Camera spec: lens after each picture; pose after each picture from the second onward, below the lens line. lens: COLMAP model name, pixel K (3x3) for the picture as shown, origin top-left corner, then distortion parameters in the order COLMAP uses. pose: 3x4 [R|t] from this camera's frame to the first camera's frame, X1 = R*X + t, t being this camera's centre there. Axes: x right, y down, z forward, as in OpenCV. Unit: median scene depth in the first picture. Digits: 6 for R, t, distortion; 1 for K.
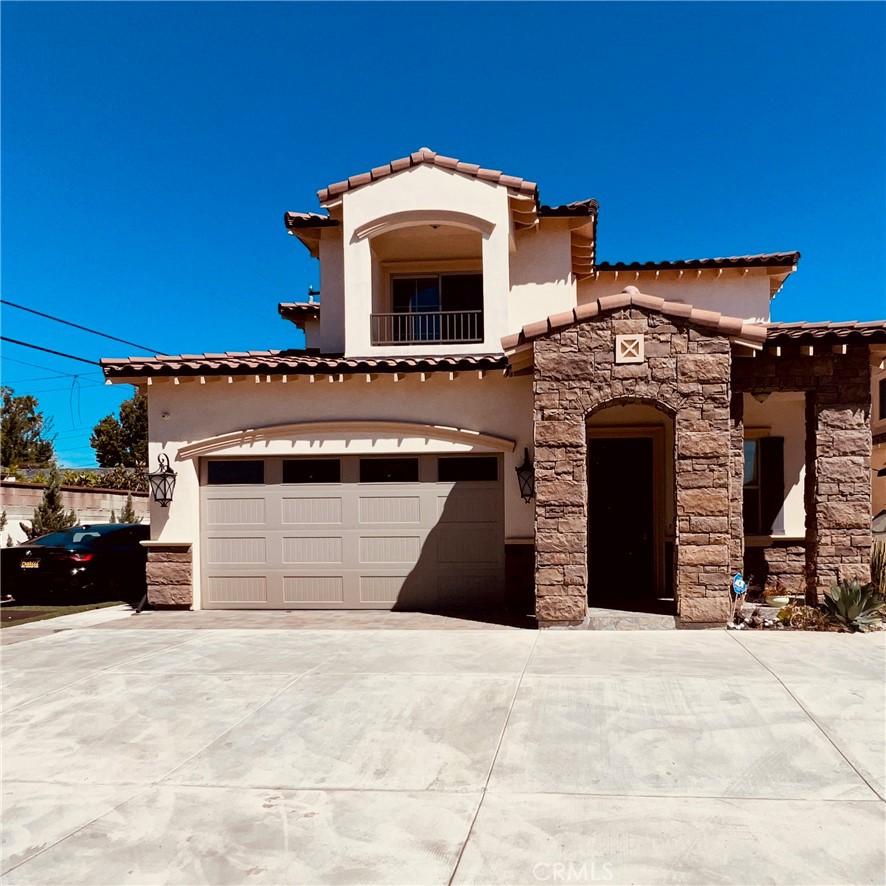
lens RADIAL K [[637.8, 0, 535.2], [0, 637.8, 534.9], [0, 0, 1]] dist [0.005610, -0.000156]
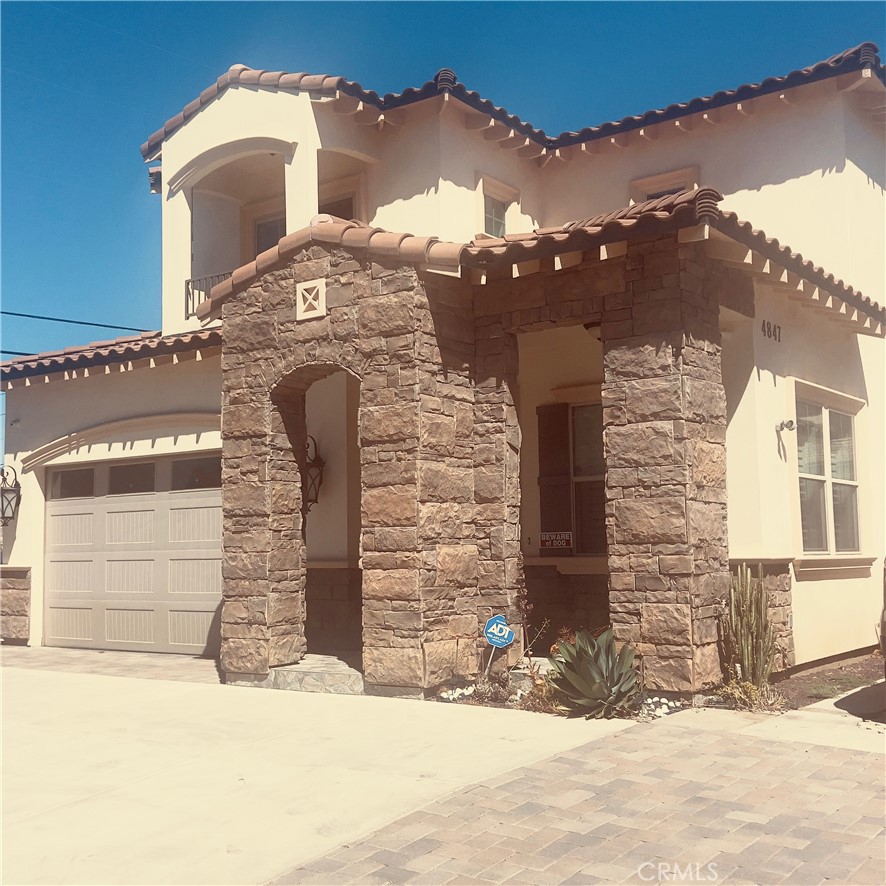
lens RADIAL K [[1078.8, 0, 442.8], [0, 1078.8, 453.3], [0, 0, 1]] dist [0.101444, -0.068702]
pose [[0.844671, -0.053210, -0.532635, 0.863896], [0.001095, 0.995217, -0.097685, 0.005155], [0.535285, 0.081928, 0.840689, 0.046526]]
